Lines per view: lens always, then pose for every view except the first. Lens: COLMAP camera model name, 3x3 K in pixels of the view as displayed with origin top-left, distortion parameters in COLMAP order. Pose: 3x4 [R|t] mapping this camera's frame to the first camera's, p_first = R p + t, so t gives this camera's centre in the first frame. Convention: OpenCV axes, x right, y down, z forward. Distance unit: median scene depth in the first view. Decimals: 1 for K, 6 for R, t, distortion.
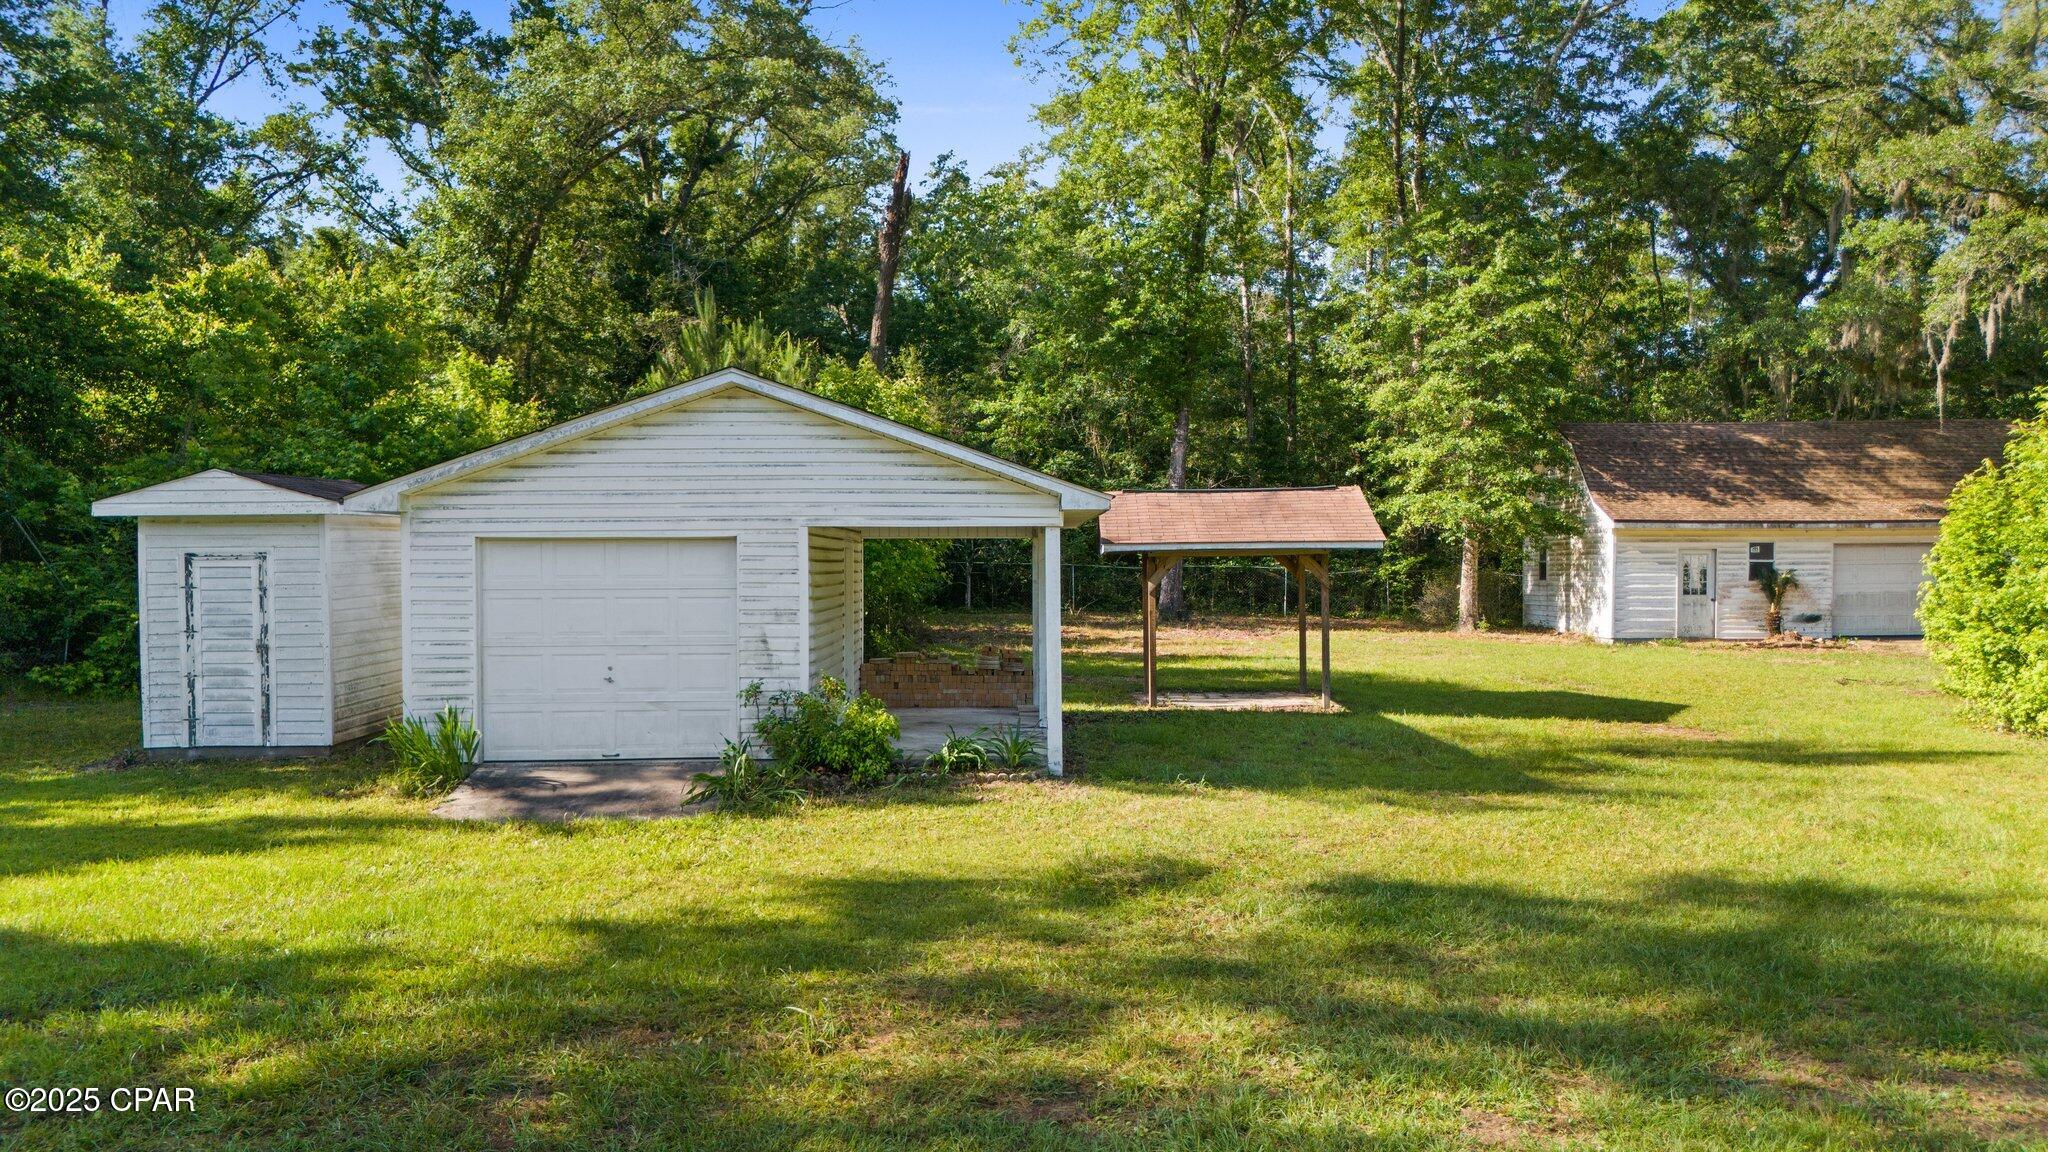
lens RADIAL K [[1525.5, 0, 1019.0], [0, 1525.5, 567.2], [0, 0, 1]] dist [0.073977, -0.080262]
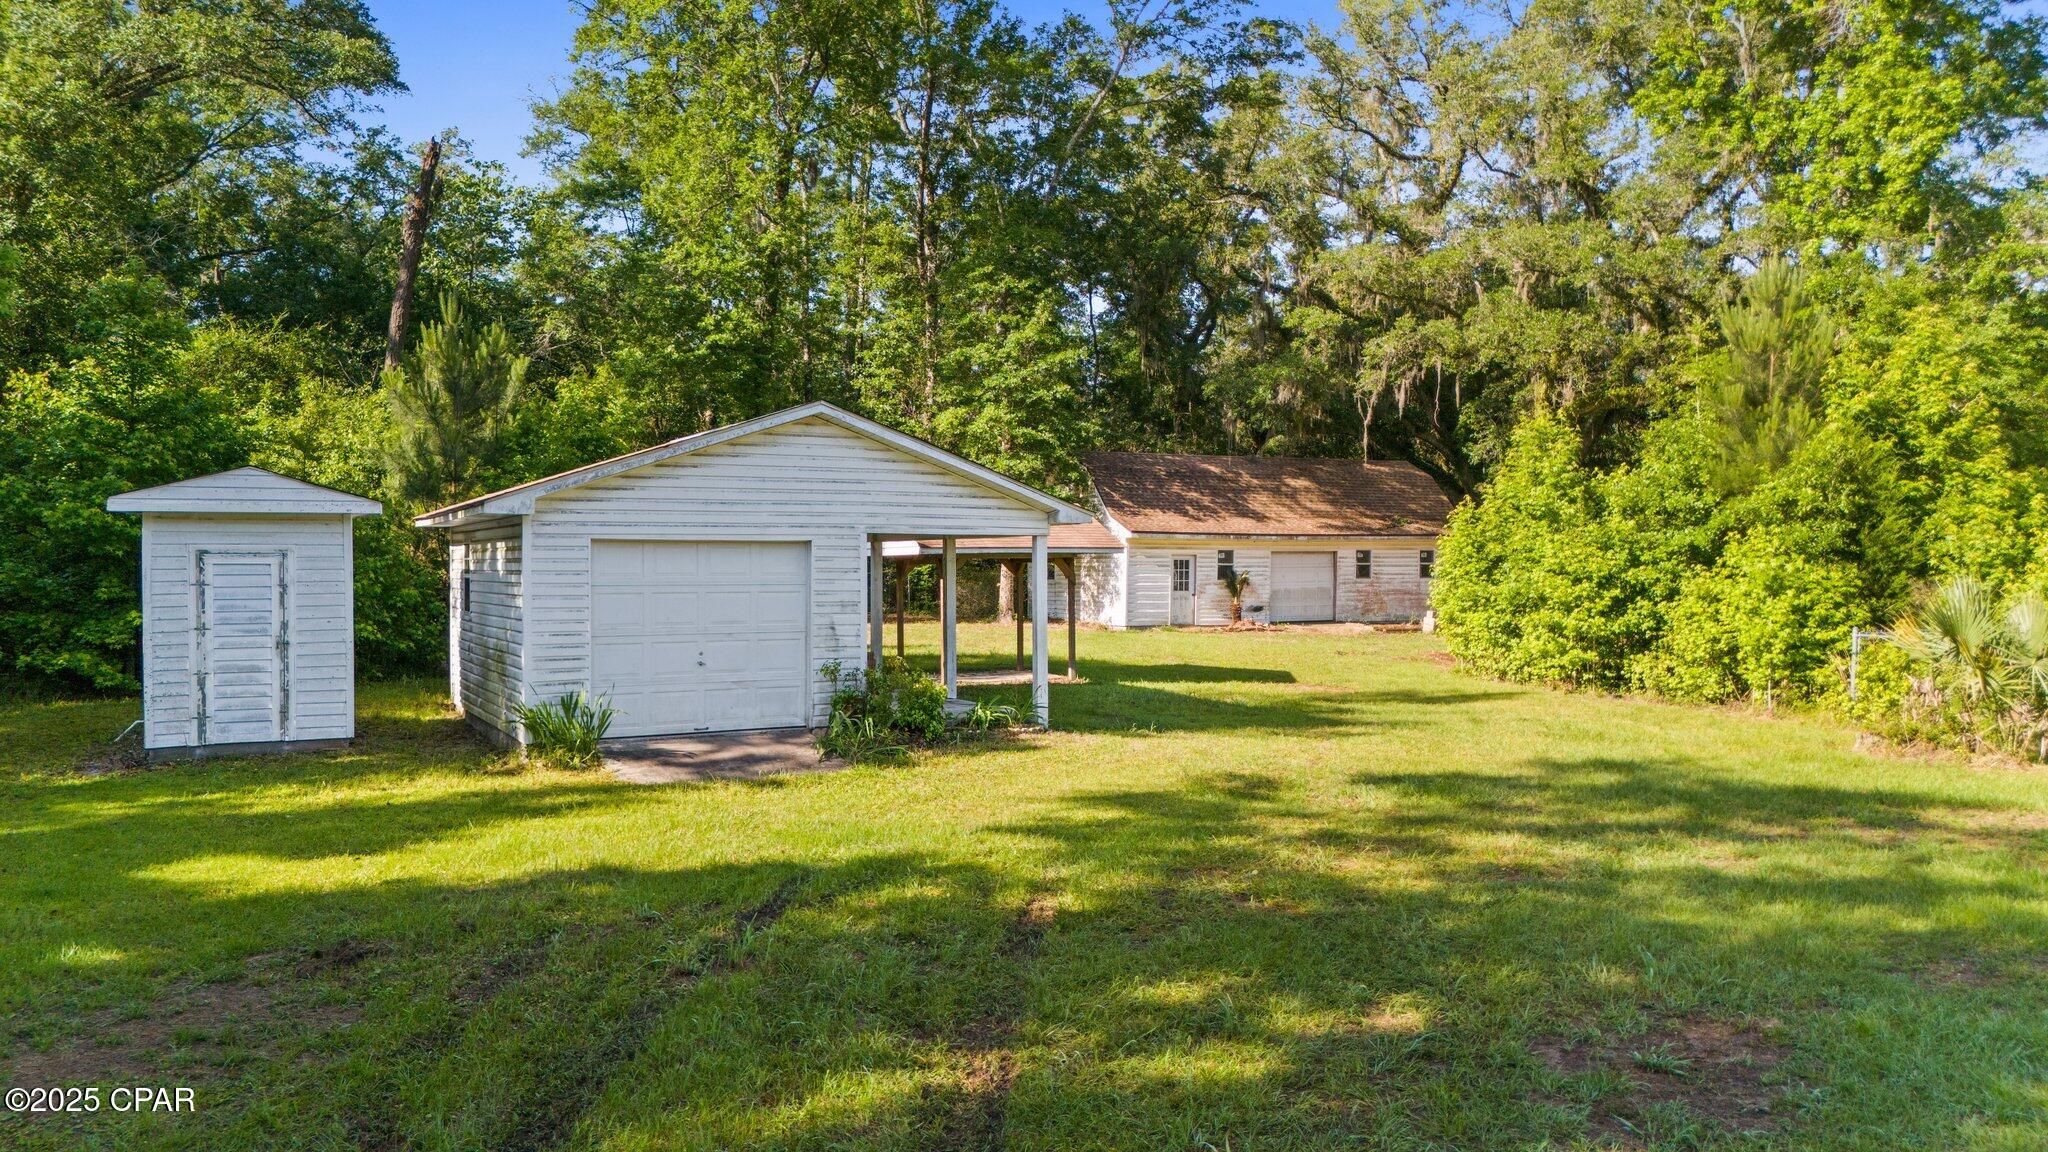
lens RADIAL K [[1507.3, 0, 1024.0], [0, 1507.3, 576.0], [0, 0, 1]] dist [0.092777, -0.081655]
pose [[0.896139, 0.000775, 0.443772, -0.230088], [-0.002938, 0.999987, 0.004186, 0.000855], [-0.443763, -0.005055, 0.896130, -0.053761]]
